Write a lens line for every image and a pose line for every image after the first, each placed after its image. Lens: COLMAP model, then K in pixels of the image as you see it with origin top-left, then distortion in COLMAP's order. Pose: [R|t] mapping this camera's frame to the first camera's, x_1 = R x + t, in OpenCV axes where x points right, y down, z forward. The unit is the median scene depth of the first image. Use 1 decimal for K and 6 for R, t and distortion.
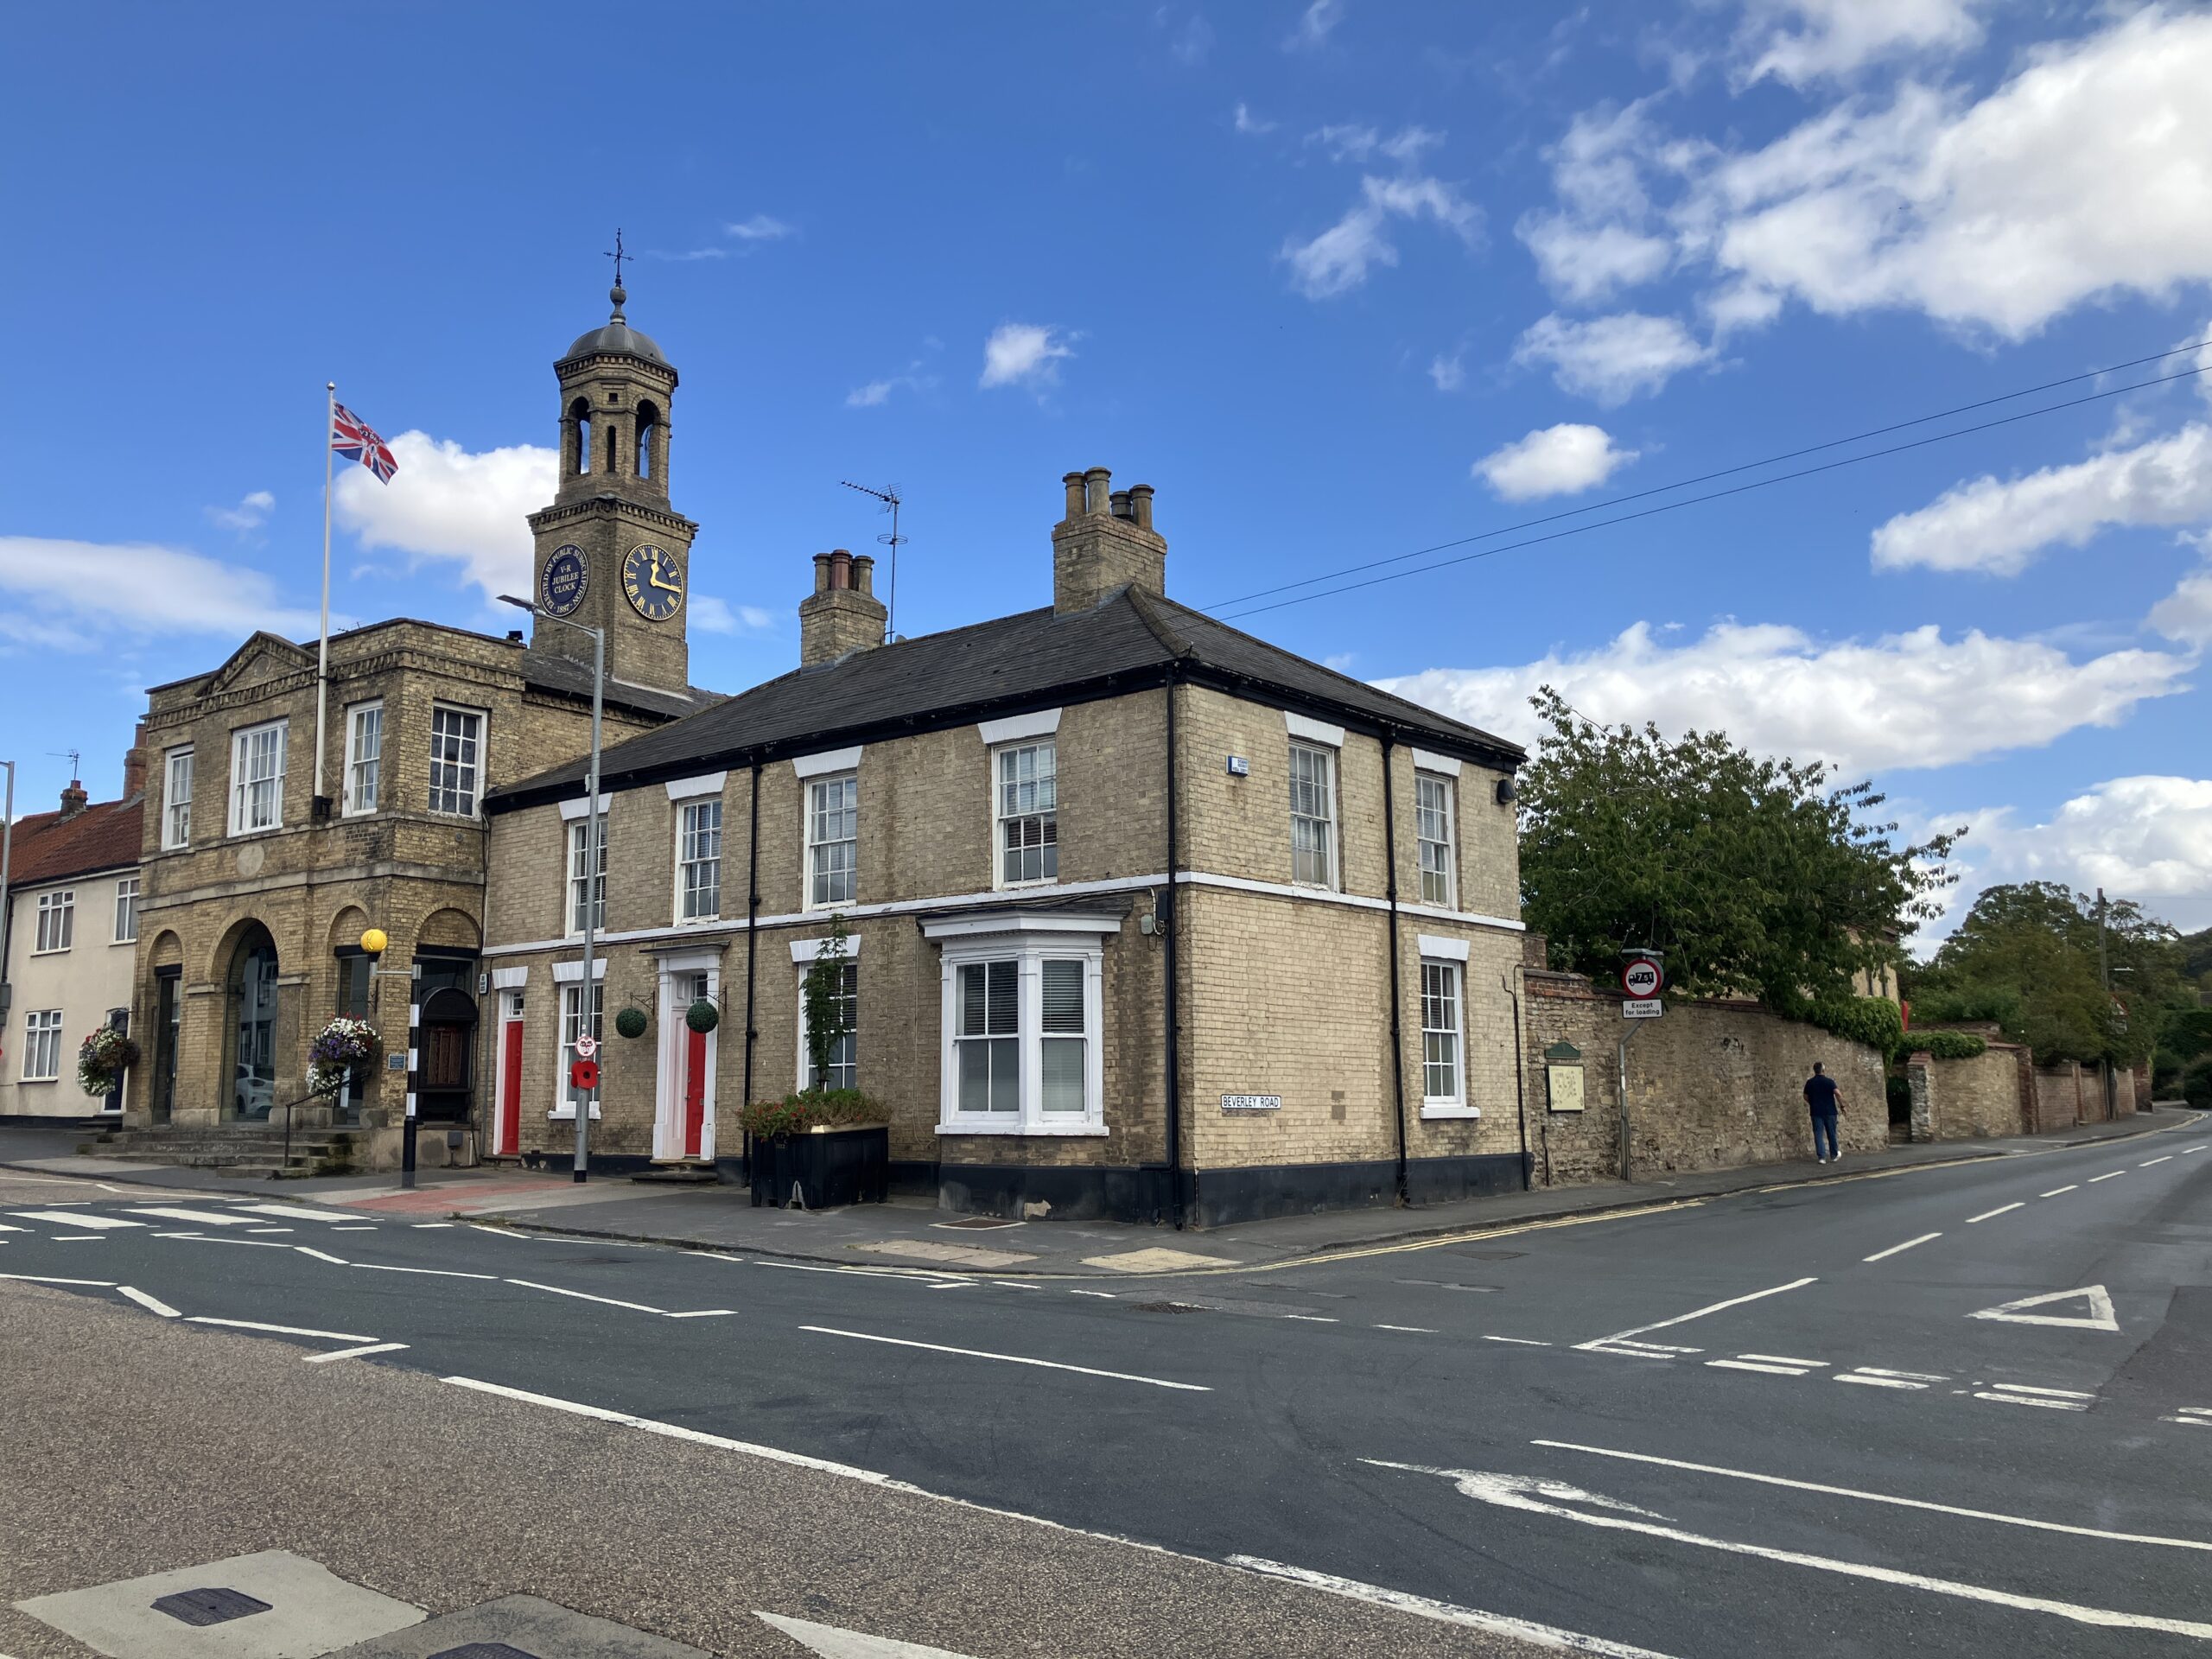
lens RADIAL K [[1770.2, 0, 1108.3], [0, 1770.2, 830.3], [0, 0, 1]] dist [-0.059300, -0.005427]
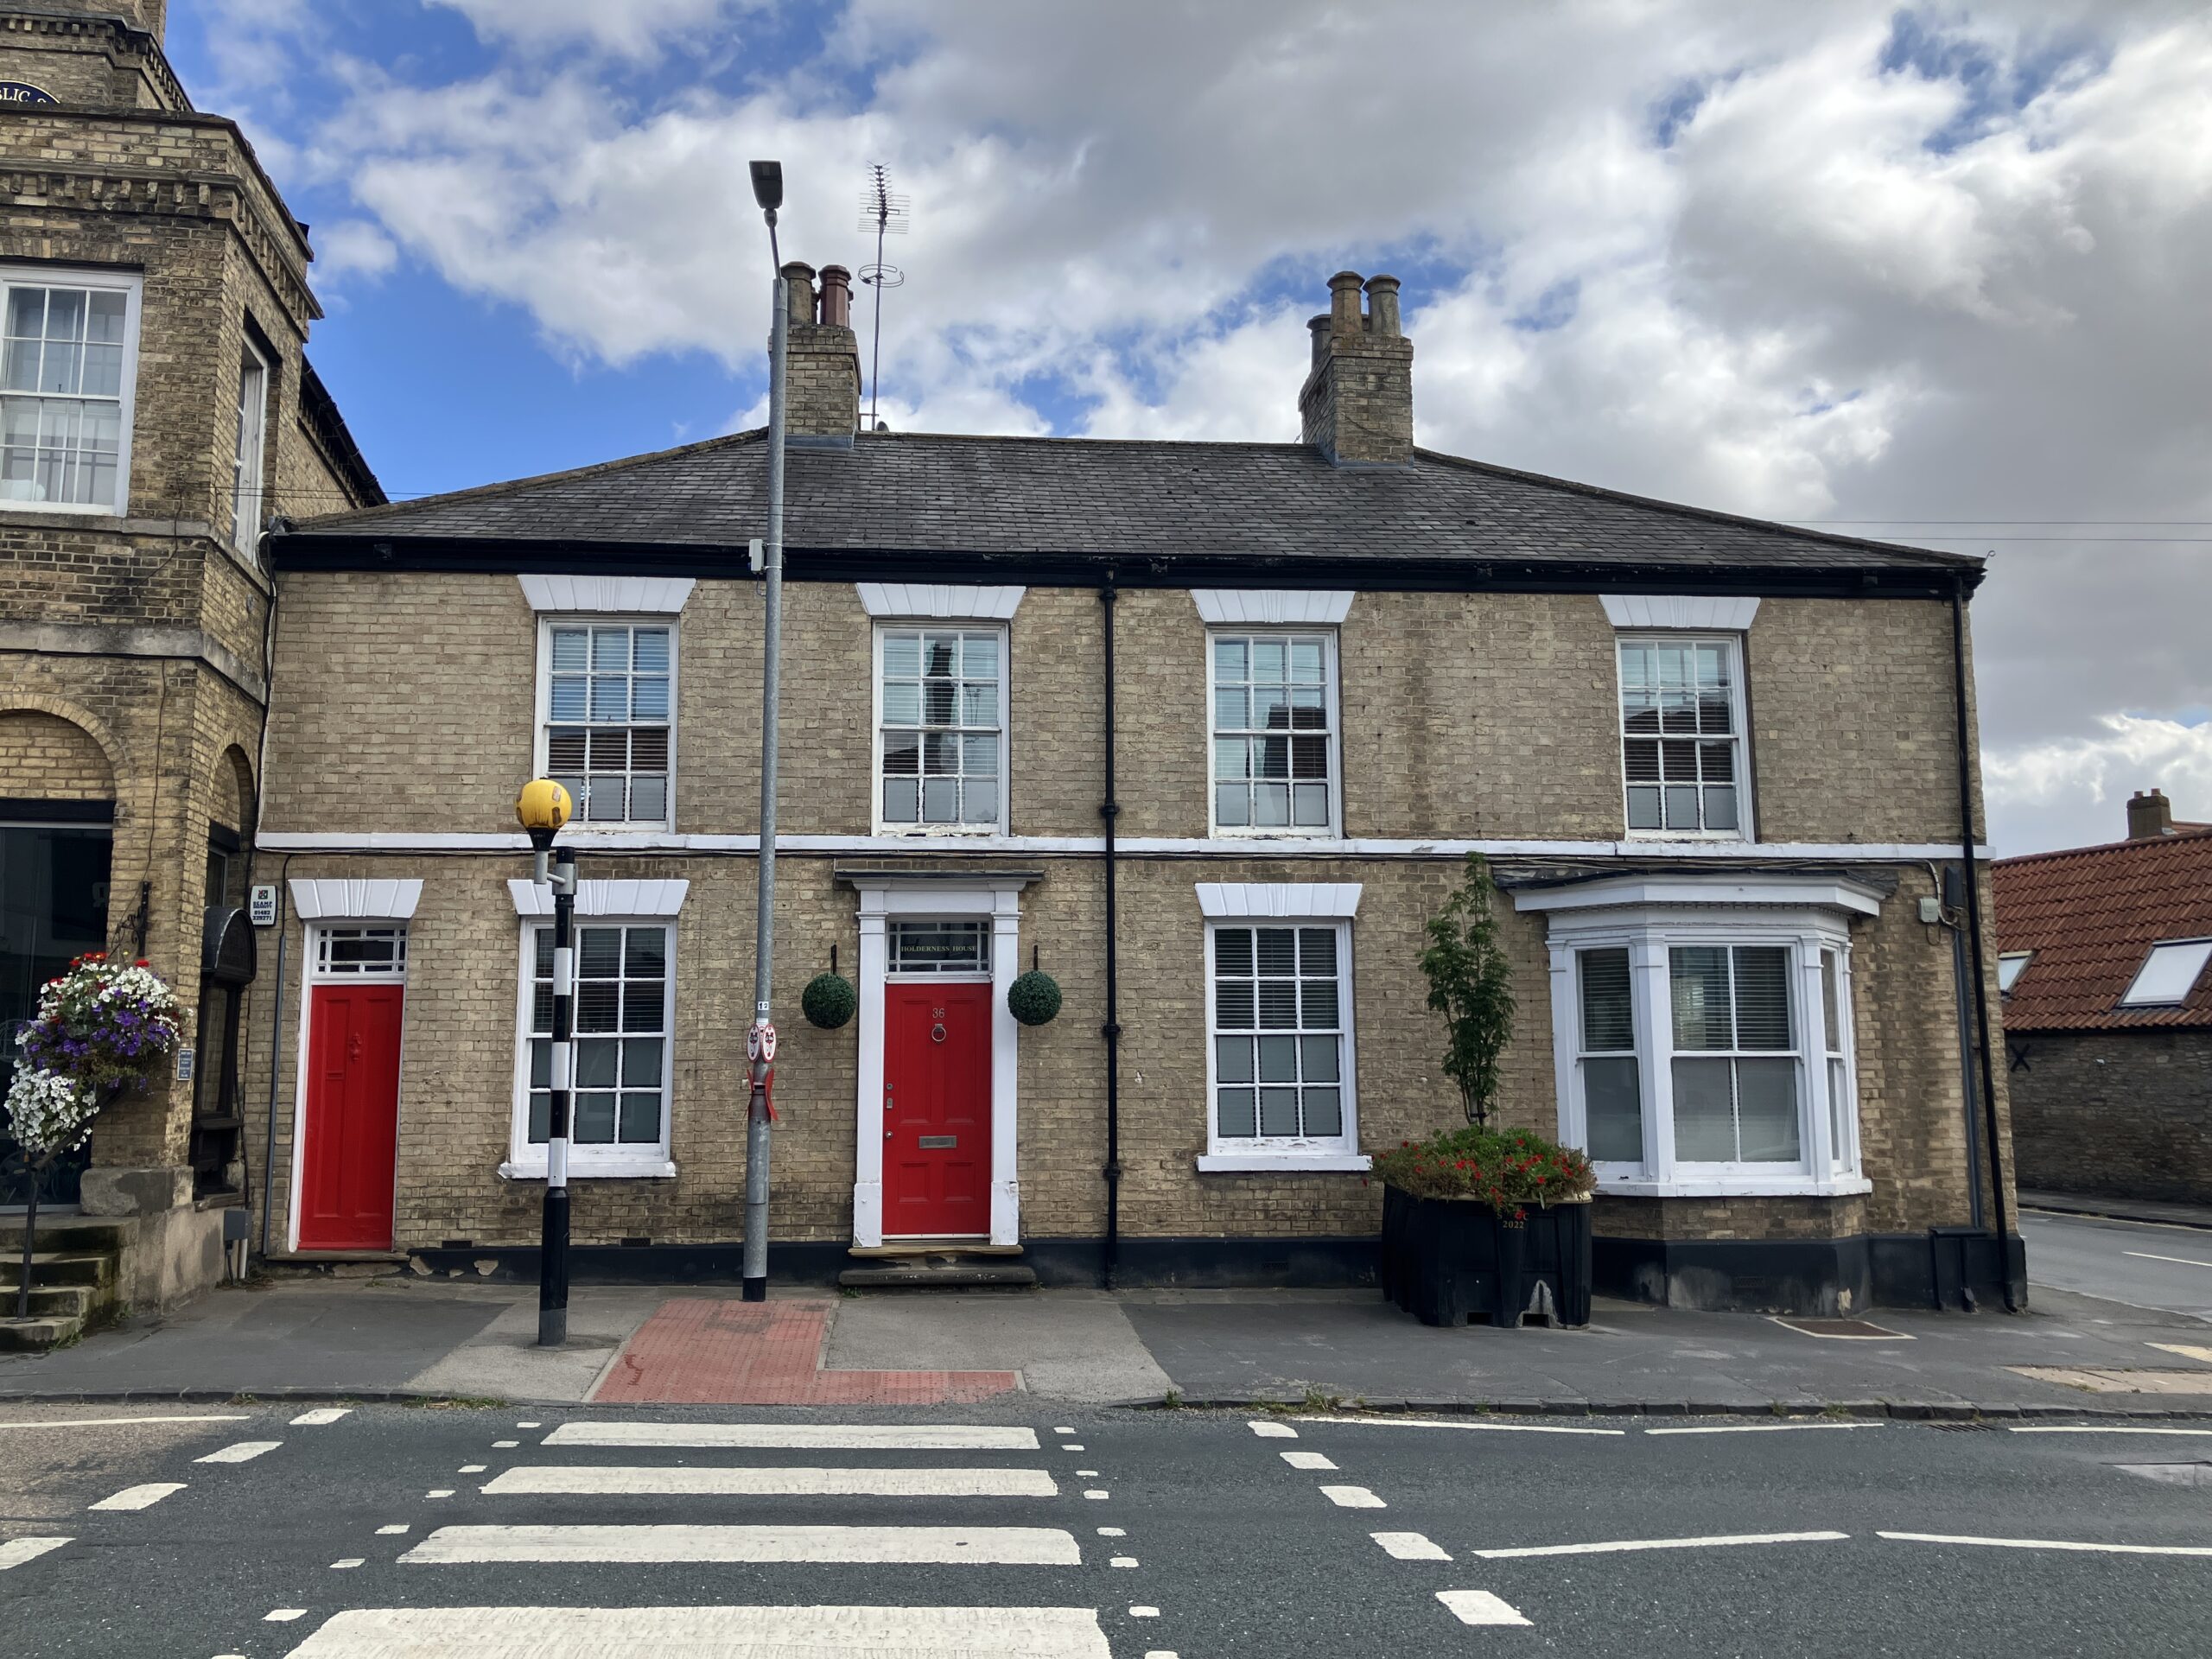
lens RADIAL K [[1867.8, 0, 1101.6], [0, 1867.8, 836.8], [0, 0, 1]] dist [0.021134, -0.022106]
pose [[0.732022, 0.101399, 0.673693, -0.673847], [-0.107227, 0.993685, -0.033051, 0.075347], [-0.672790, -0.048045, 0.738272, 0.566398]]
